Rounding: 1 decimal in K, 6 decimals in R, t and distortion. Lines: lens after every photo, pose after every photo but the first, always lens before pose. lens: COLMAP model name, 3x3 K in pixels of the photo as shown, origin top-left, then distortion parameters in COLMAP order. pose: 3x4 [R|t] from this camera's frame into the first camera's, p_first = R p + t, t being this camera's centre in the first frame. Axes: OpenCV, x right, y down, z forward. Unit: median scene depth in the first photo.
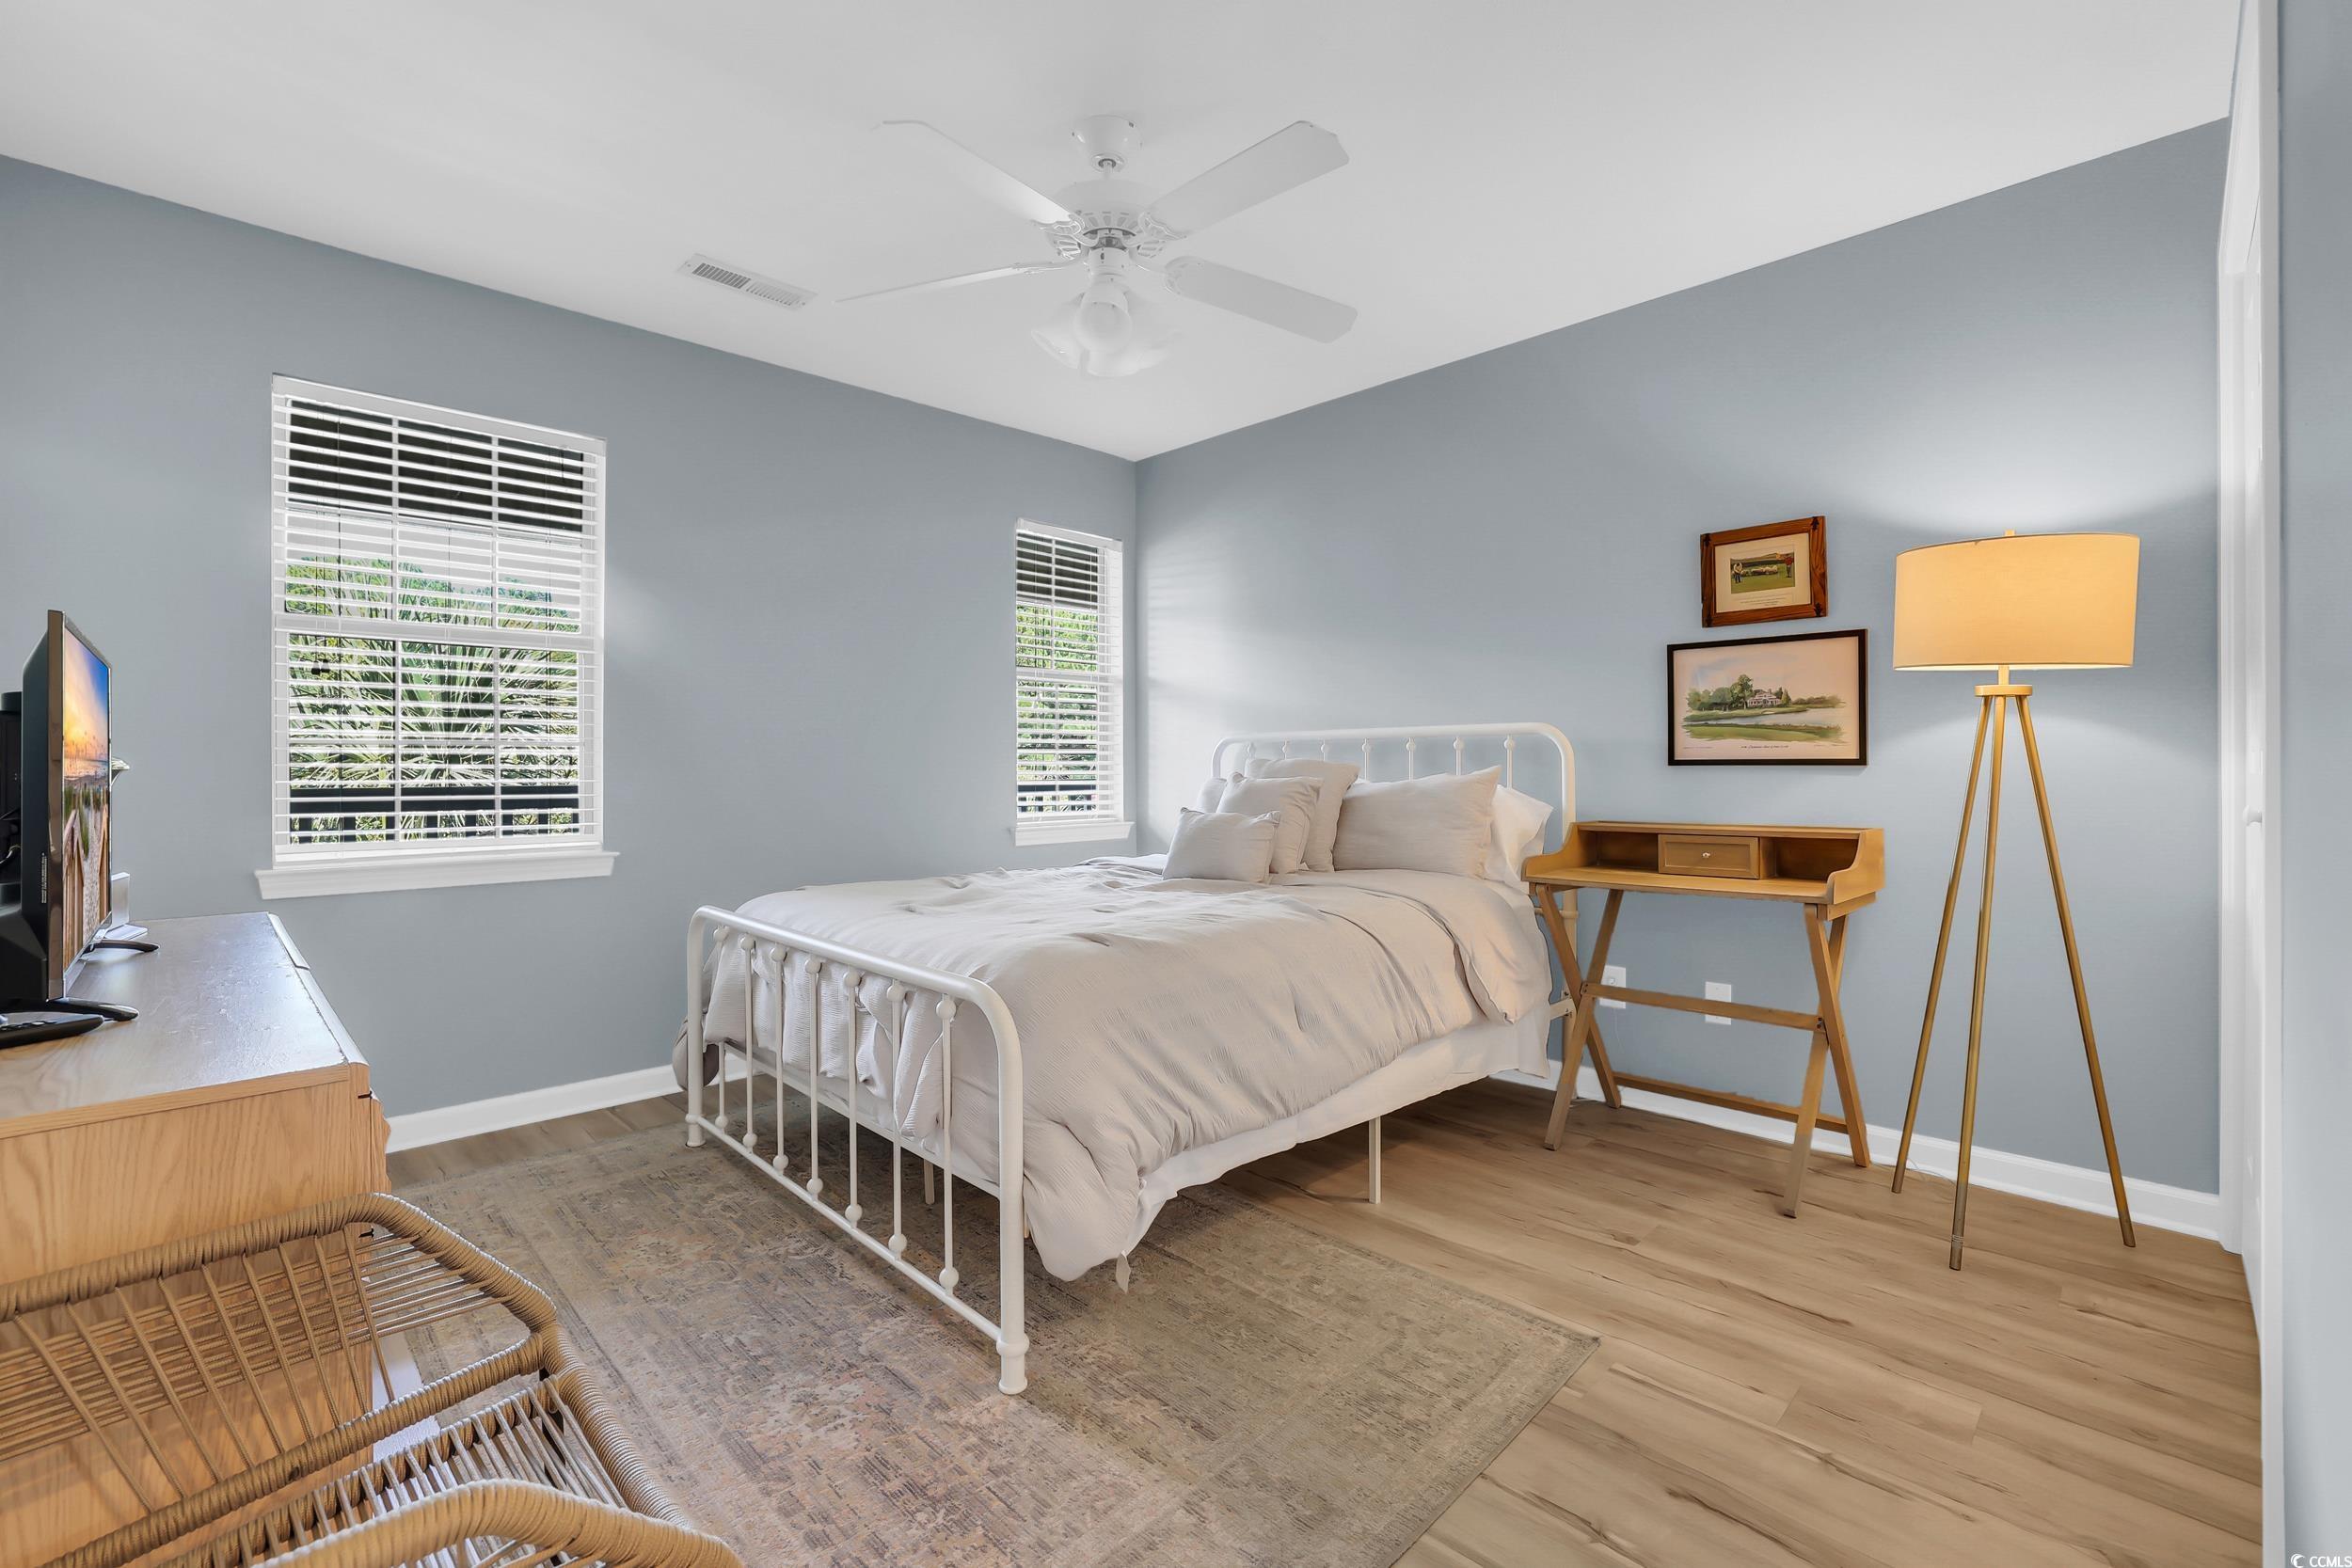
lens RADIAL K [[1008.0, 0, 1184.1], [0, 1008.0, 767.1], [0, 0, 1]] dist [-0.047922, 0.015708]
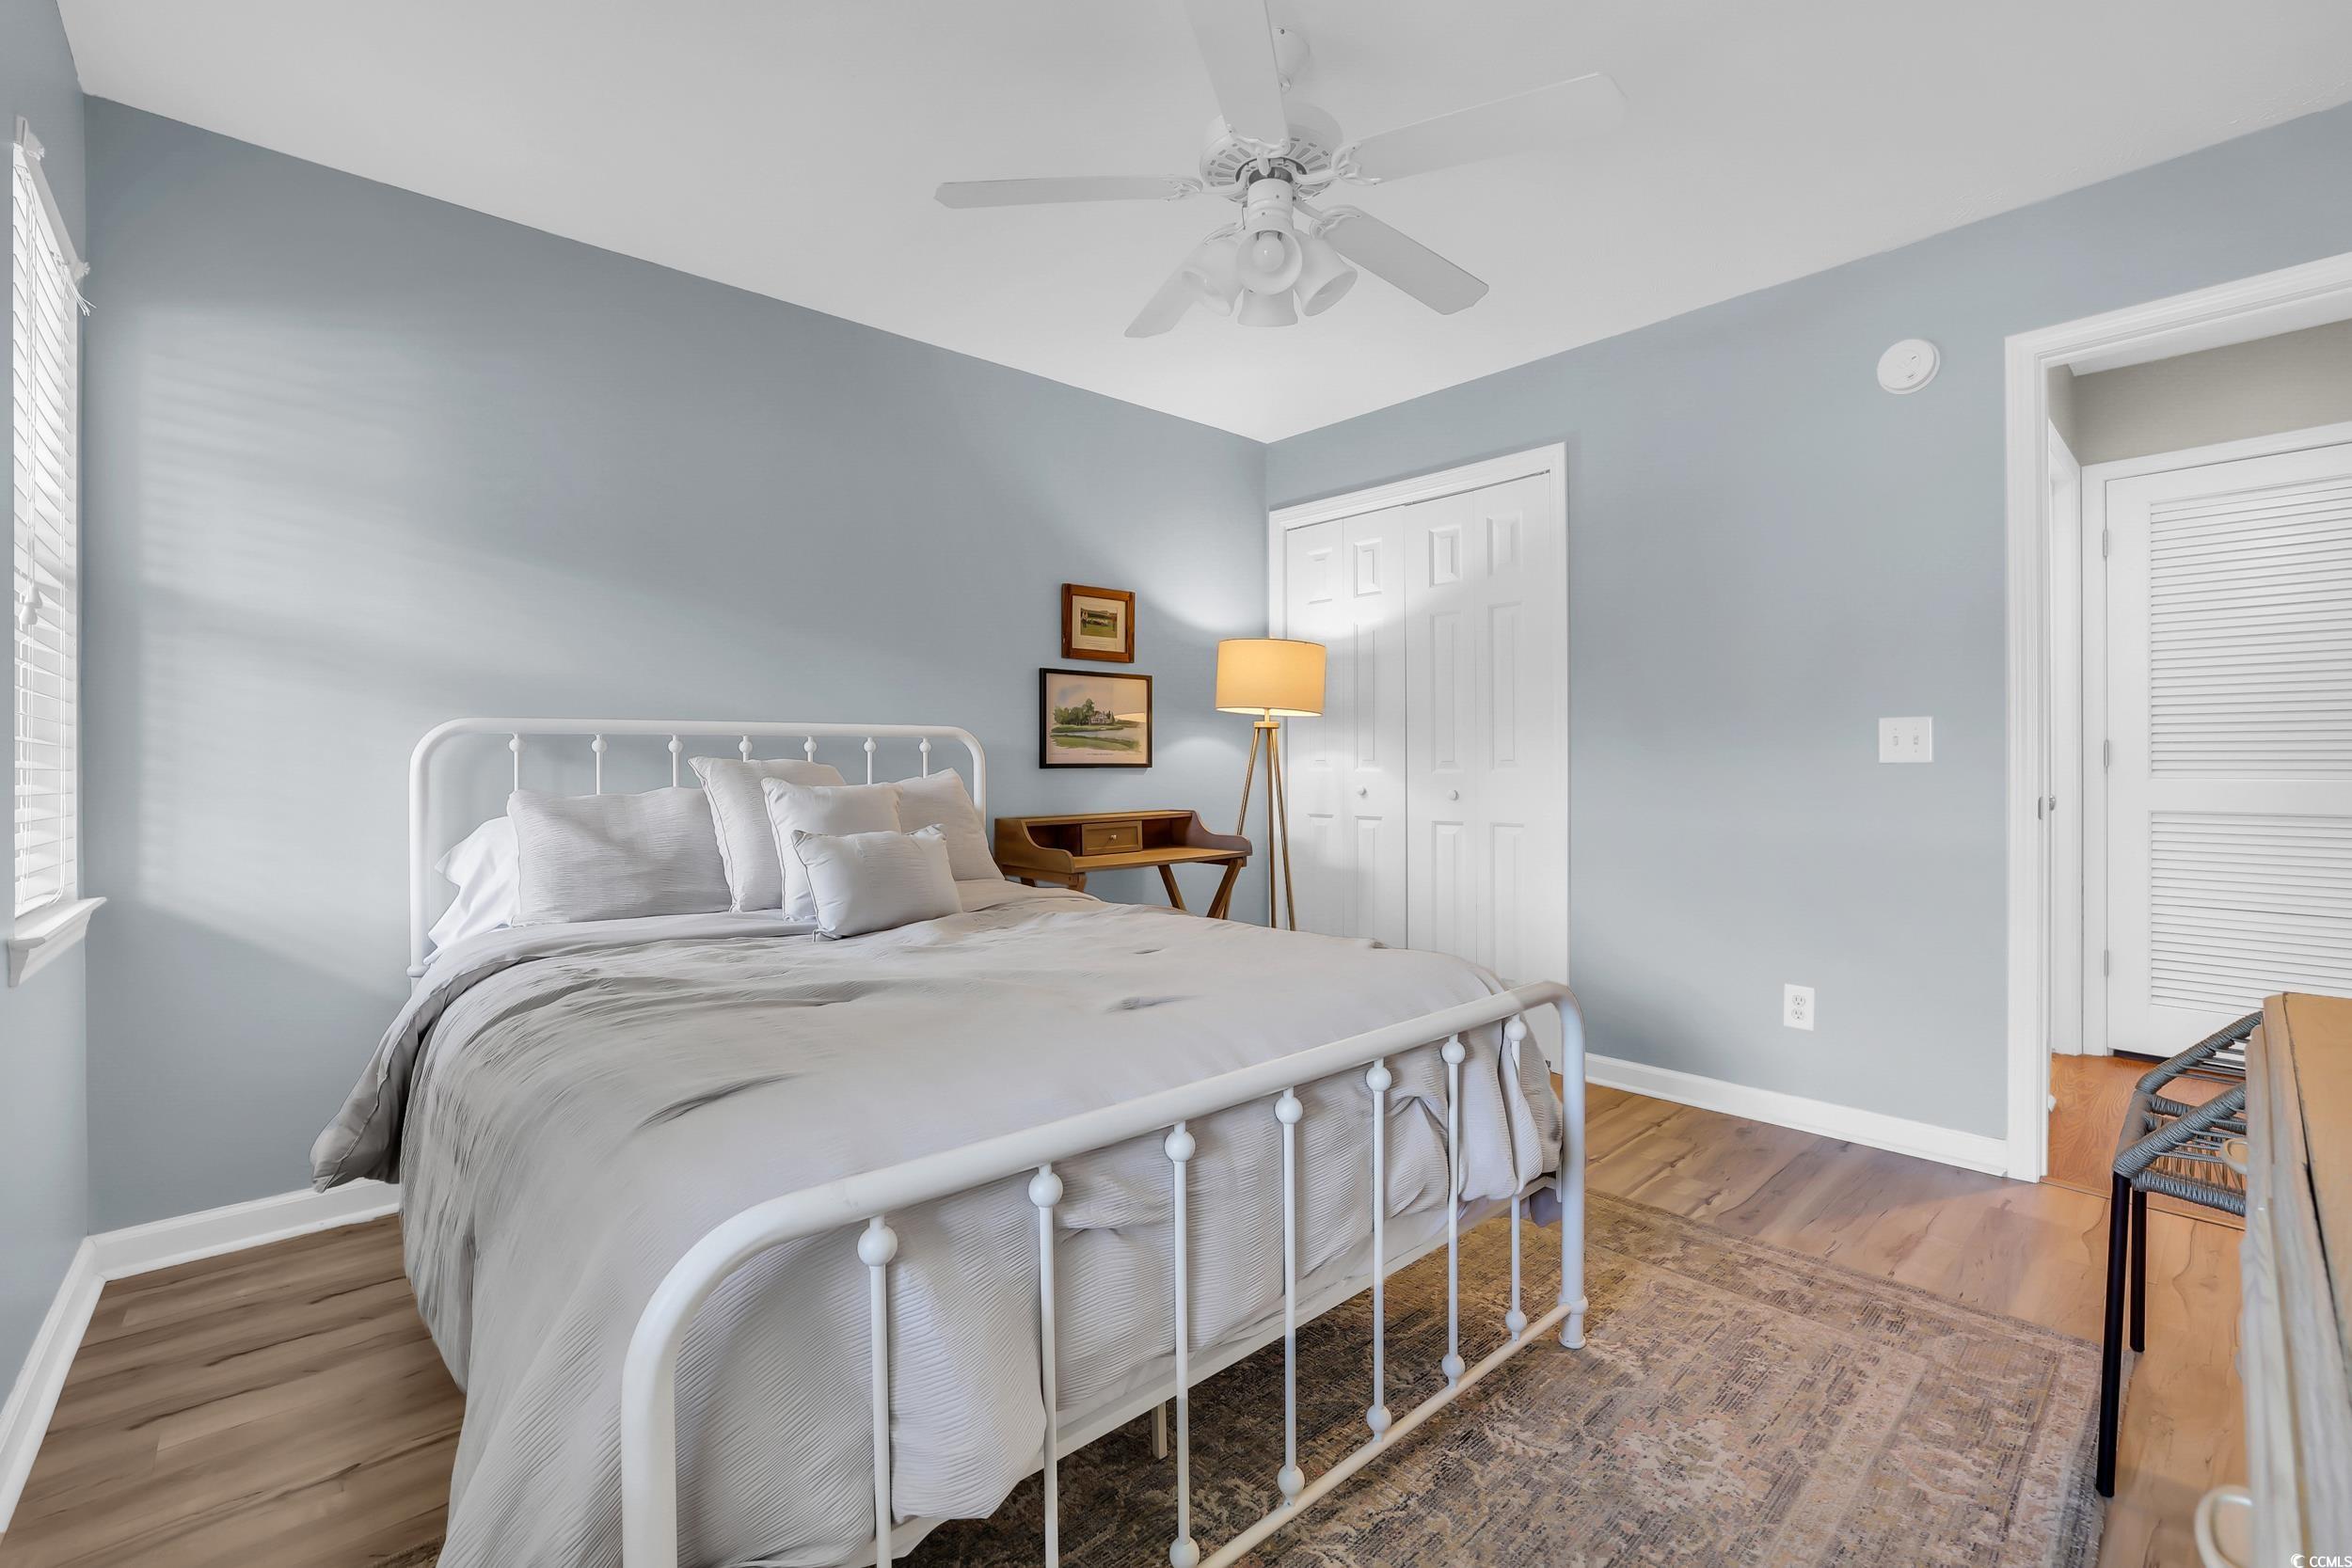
lens RADIAL K [[1008.0, 0, 1184.1], [0, 1008.0, 767.1], [0, 0, 1]] dist [-0.047922, 0.015708]
pose [[0.049011, 0.003864, 0.998791, -0.764108], [0.010452, 0.999936, -0.004382, 0.004118], [-0.998744, 0.010654, 0.048967, 0.824435]]
